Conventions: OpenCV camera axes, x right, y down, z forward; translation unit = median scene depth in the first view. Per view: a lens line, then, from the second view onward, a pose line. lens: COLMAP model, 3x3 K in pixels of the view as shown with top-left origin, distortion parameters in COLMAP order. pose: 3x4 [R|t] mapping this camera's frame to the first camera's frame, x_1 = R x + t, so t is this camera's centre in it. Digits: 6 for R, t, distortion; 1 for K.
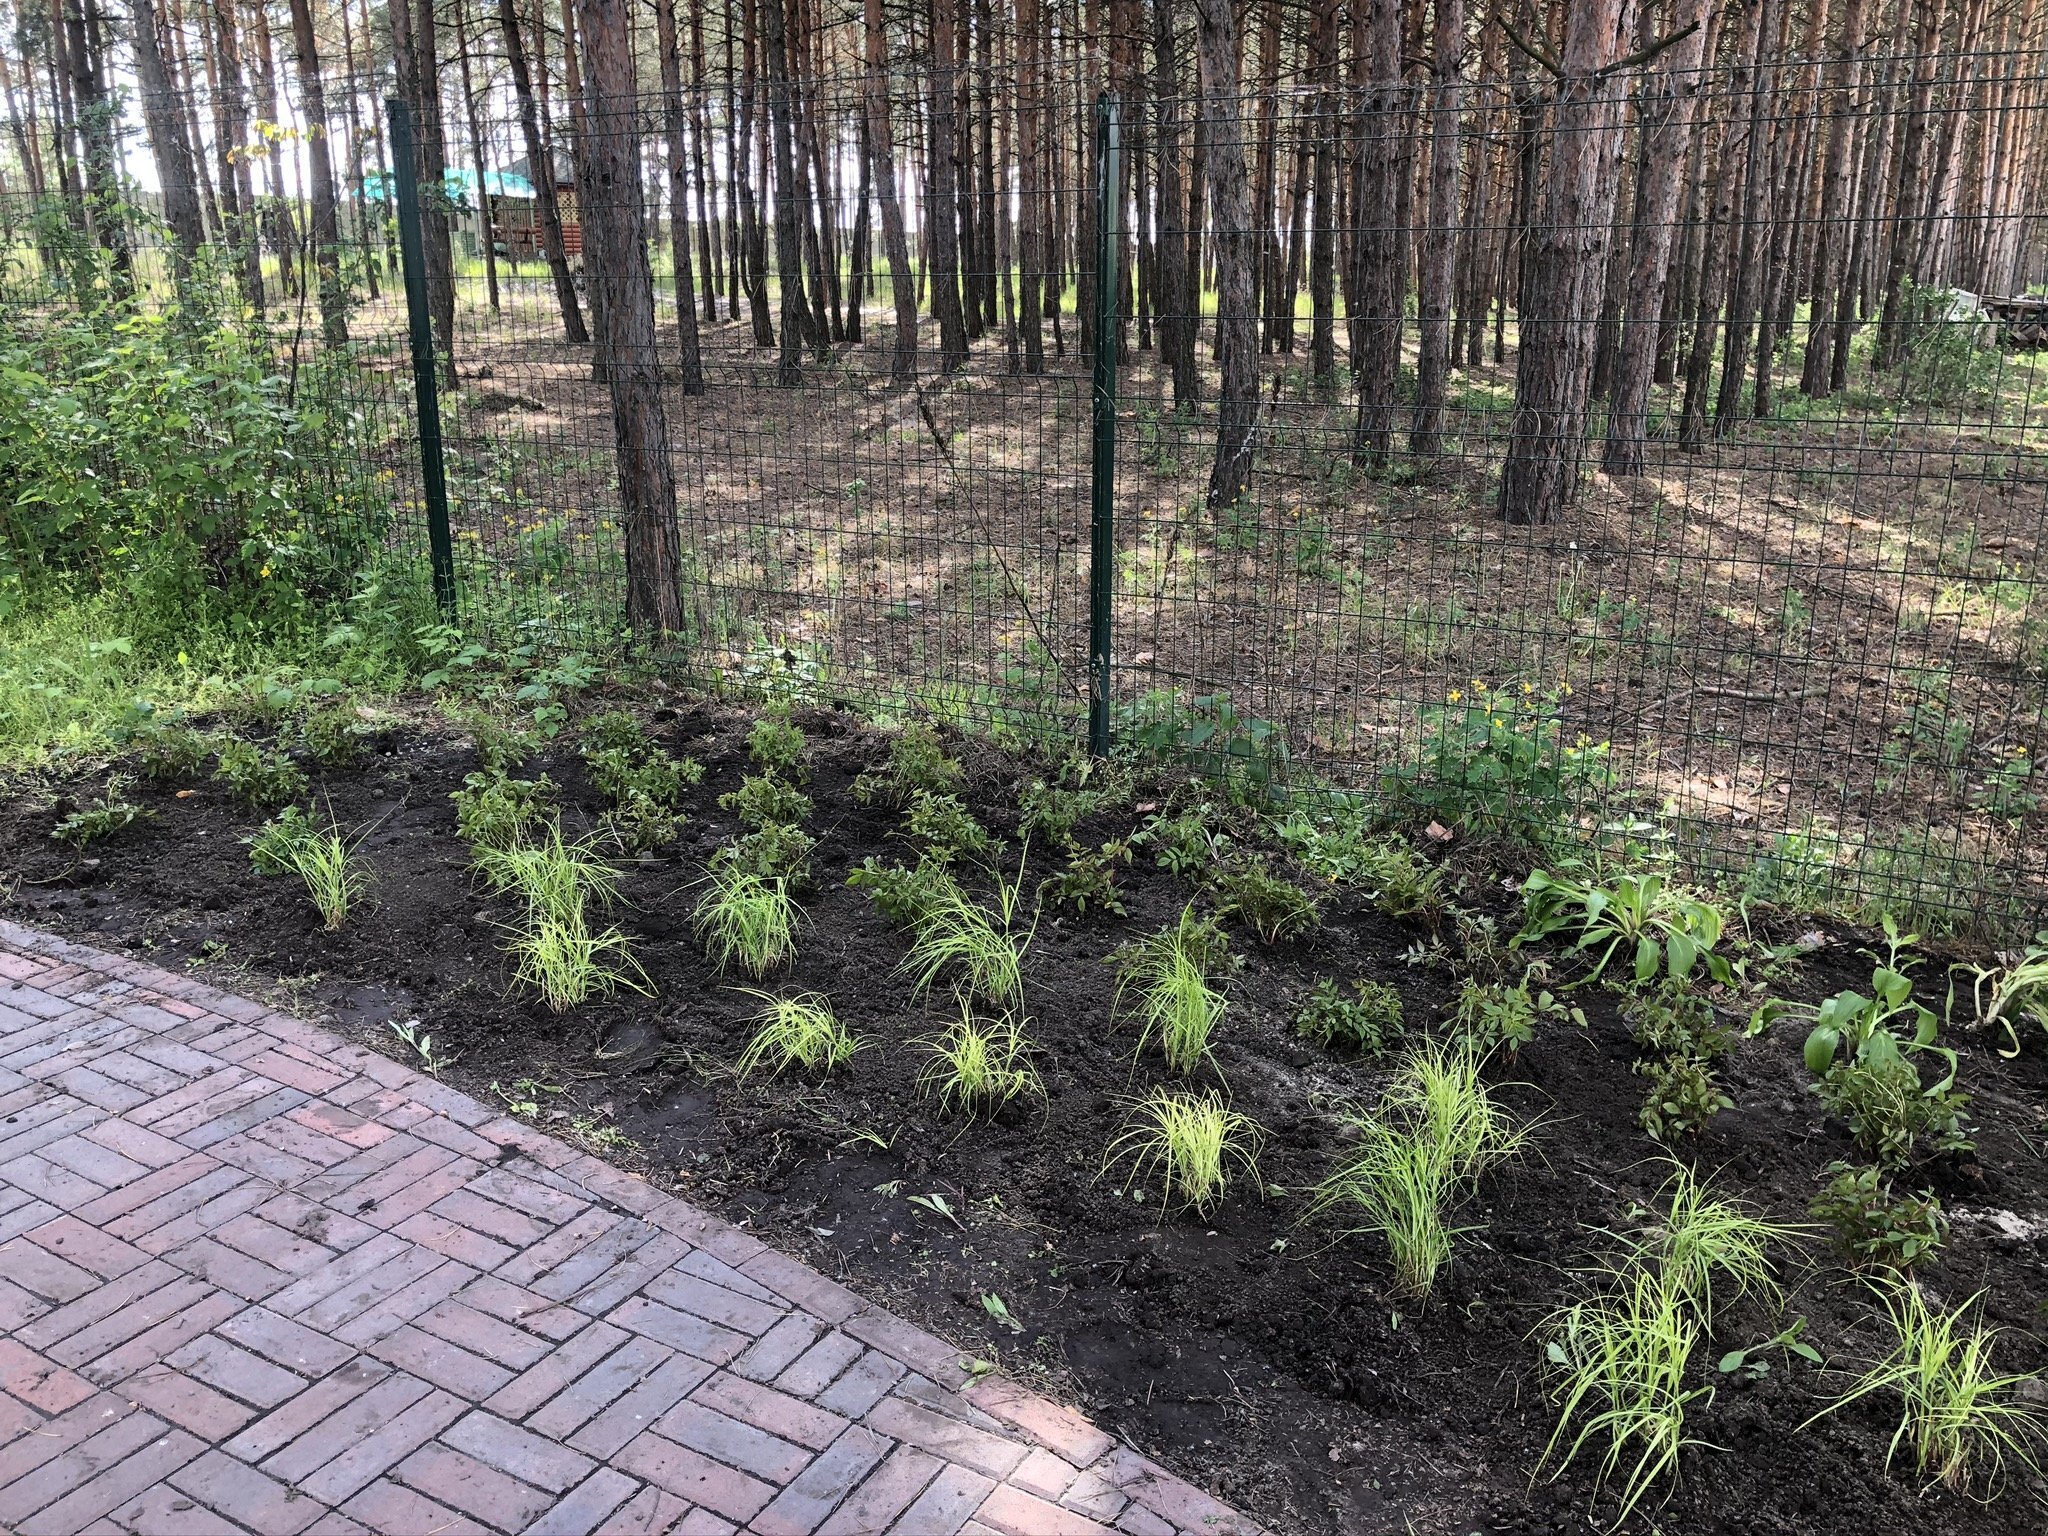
lens RADIAL K [[1644.1, 0, 1027.7], [0, 1644.1, 762.2], [0, 0, 1]] dist [0.023885, -0.007597]
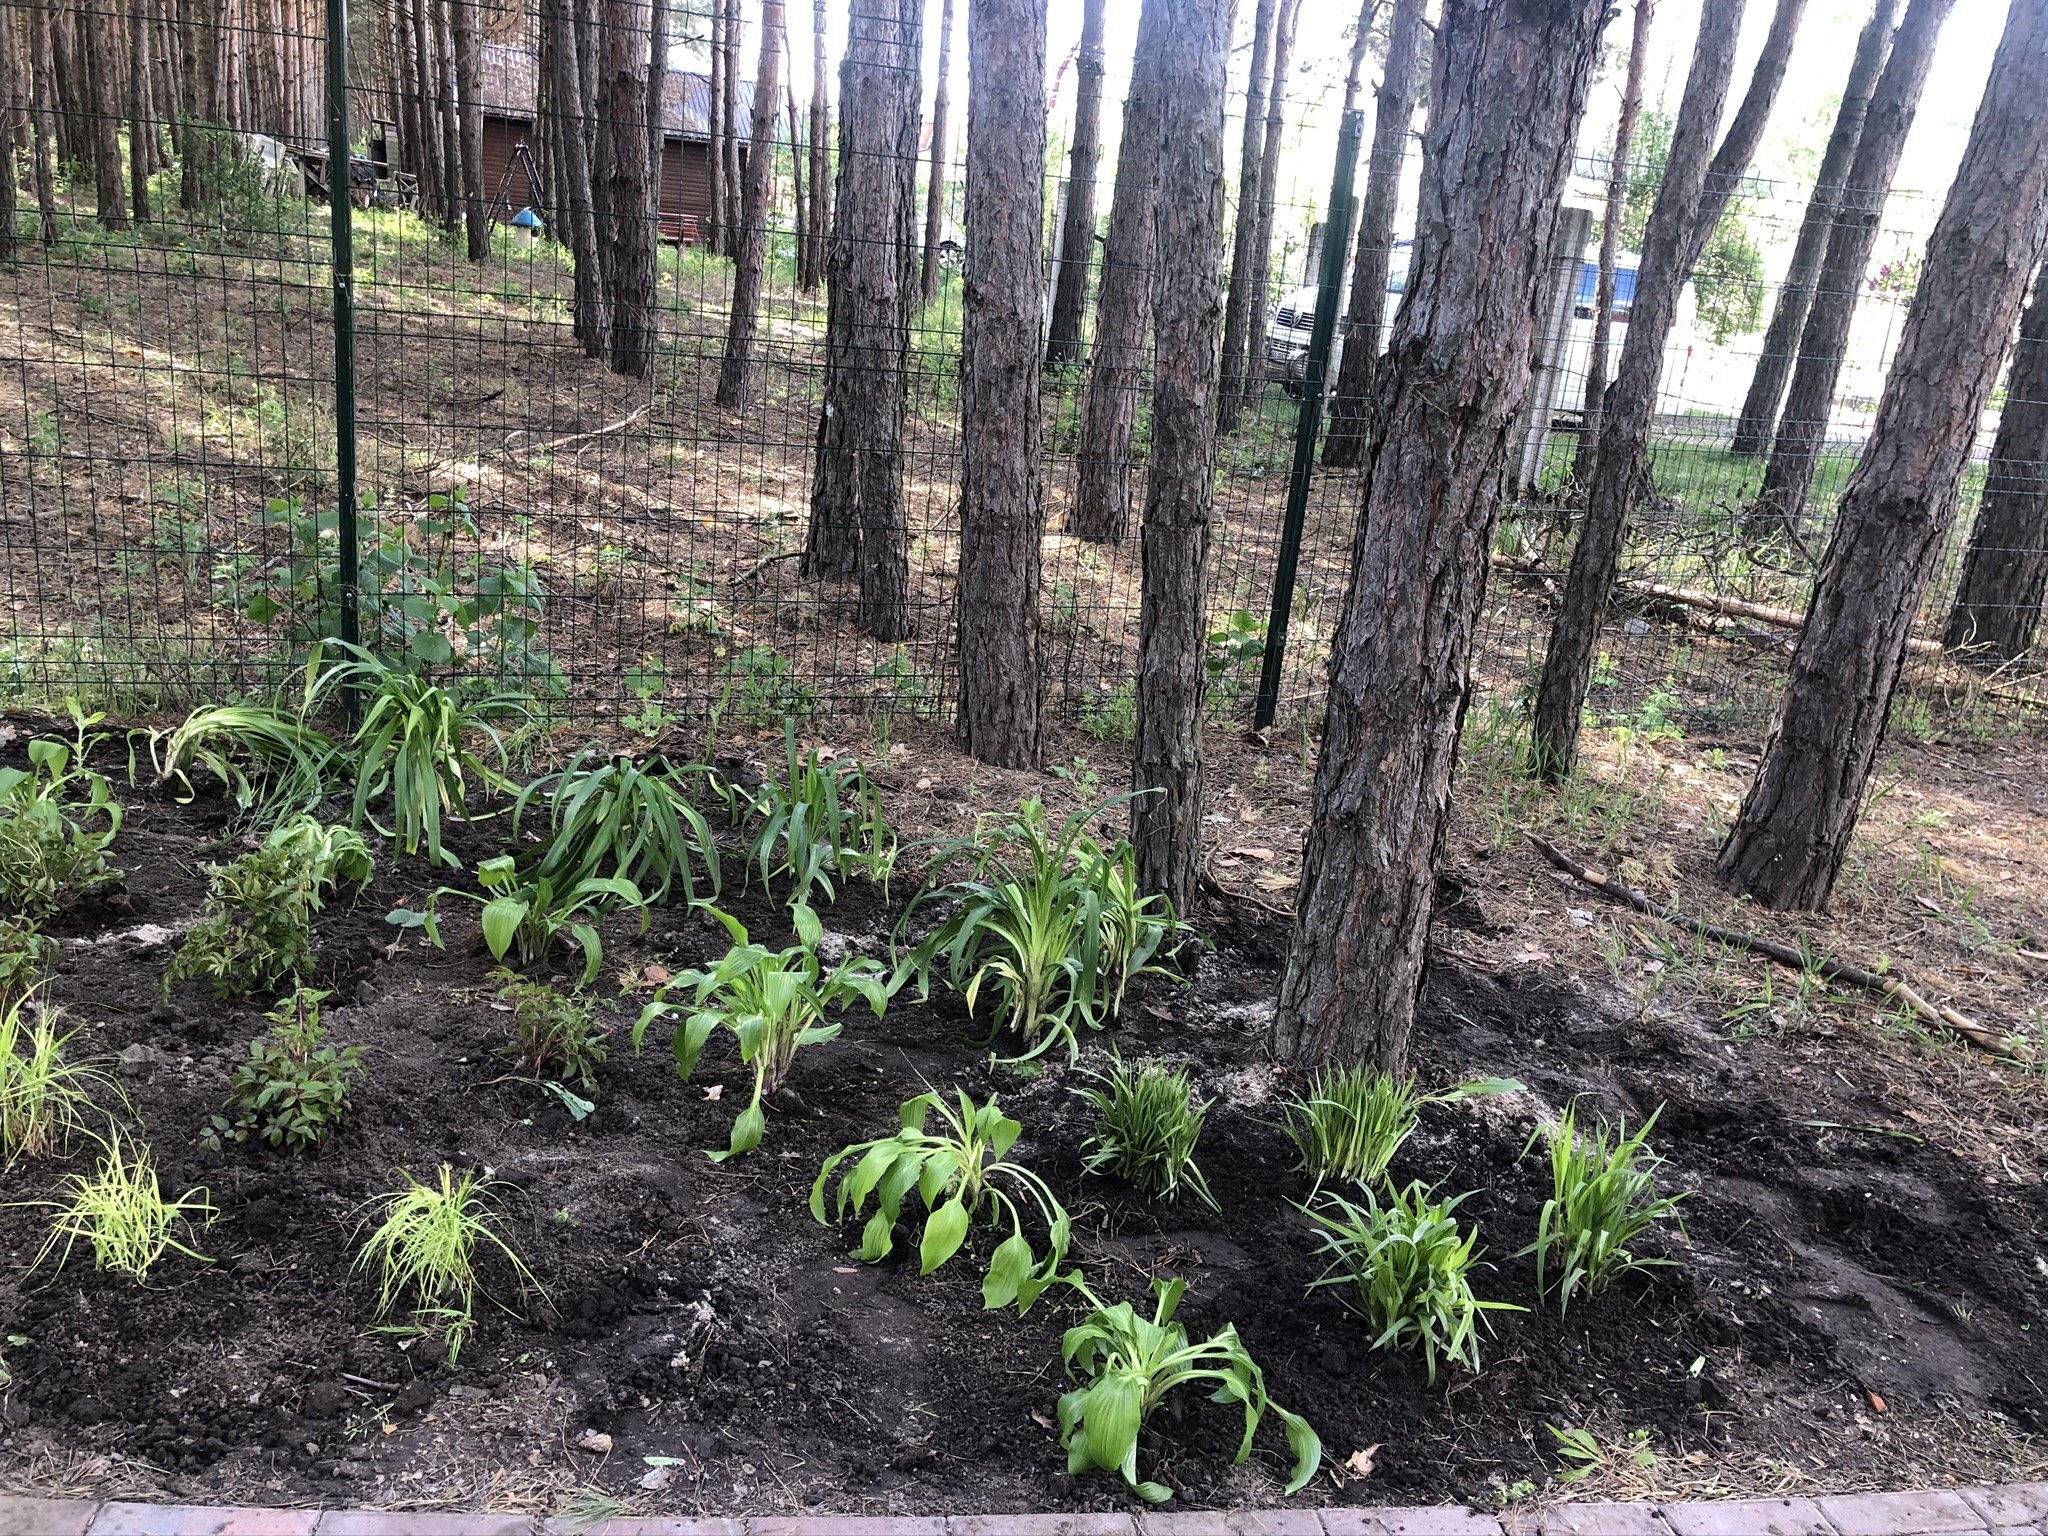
lens RADIAL K [[1644.1, 0, 1025.4], [0, 1644.1, 769.7], [0, 0, 1]] dist [0.023885, -0.007597]
pose [[0.614590, -0.186362, 0.766517, 0.087167], [0.113760, 0.982475, 0.147656, 0.051741], [-0.780601, -0.003549, 0.625020, -0.109097]]
